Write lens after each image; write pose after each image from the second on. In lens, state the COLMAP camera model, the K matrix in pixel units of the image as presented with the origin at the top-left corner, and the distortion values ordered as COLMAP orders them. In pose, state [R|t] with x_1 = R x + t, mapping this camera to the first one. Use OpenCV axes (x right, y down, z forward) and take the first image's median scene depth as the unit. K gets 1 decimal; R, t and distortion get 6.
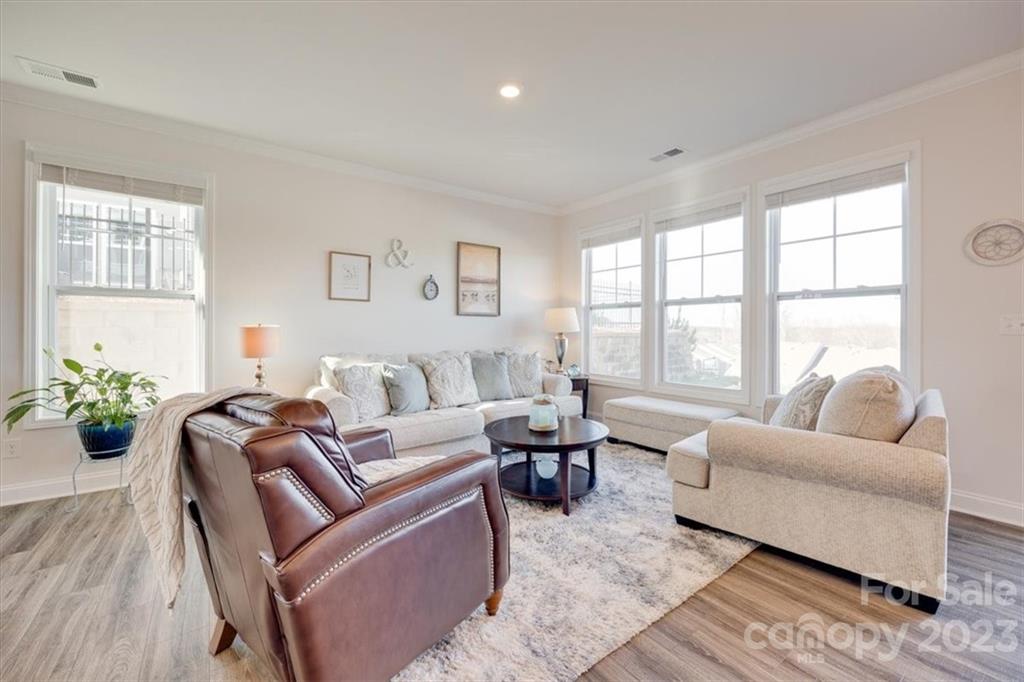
lens RADIAL K [[415.2, 0, 512.8], [0, 415.2, 329.1], [0, 0, 1]] dist [-0.000410, -0.000012]
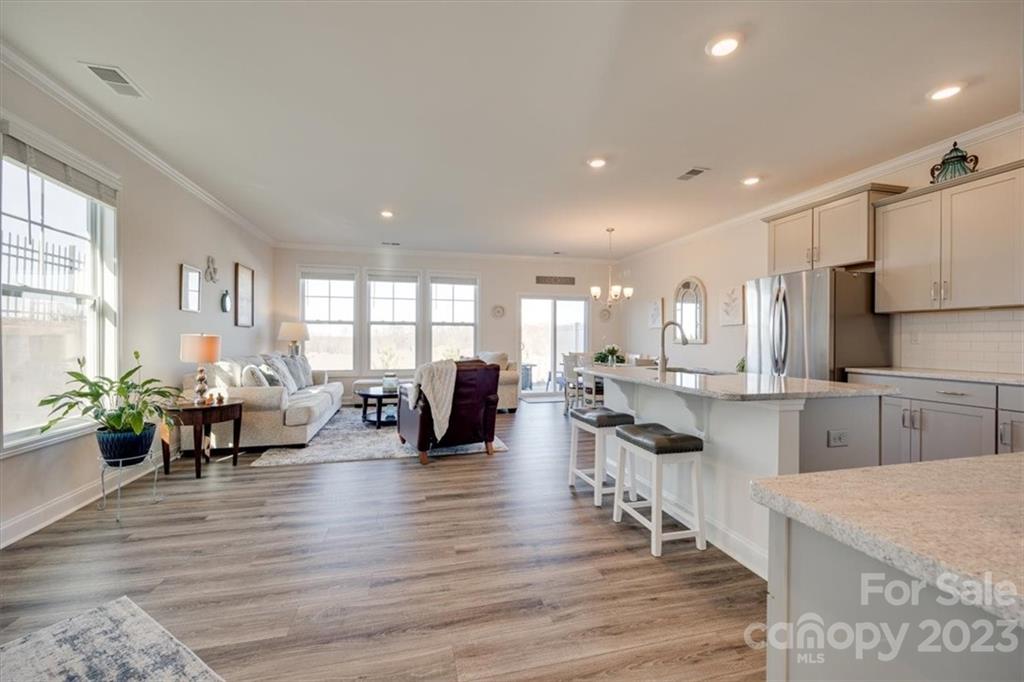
lens RADIAL K [[415.2, 0, 512.8], [0, 415.2, 329.1], [0, 0, 1]] dist [-0.000410, -0.000012]
pose [[0.364404, 0.025259, 0.930898, -1.080929], [-0.003137, 0.999660, -0.025896, 0.003331], [-0.931236, 0.006516, 0.364359, -0.161593]]
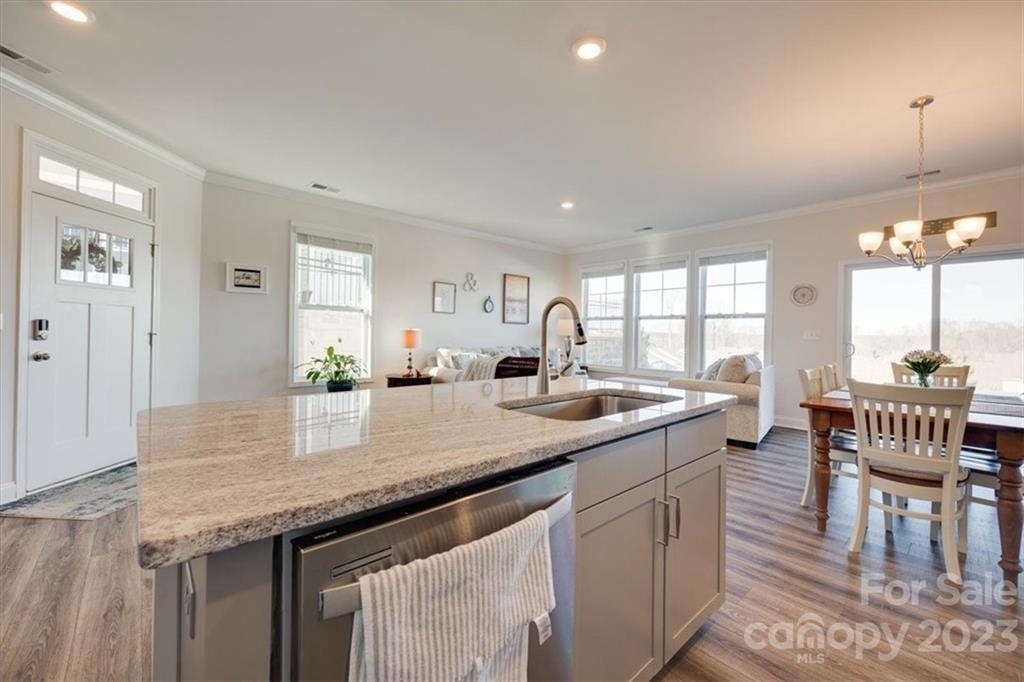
lens RADIAL K [[415.3, 0, 510.2], [0, 415.3, 330.3], [0, 0, 1]] dist [0.000910, -0.000014]
pose [[0.994646, 0.015392, 0.102184, -0.304766], [-0.015015, 0.999877, -0.004459, -0.001597], [-0.102240, 0.002901, 0.994756, -0.563613]]
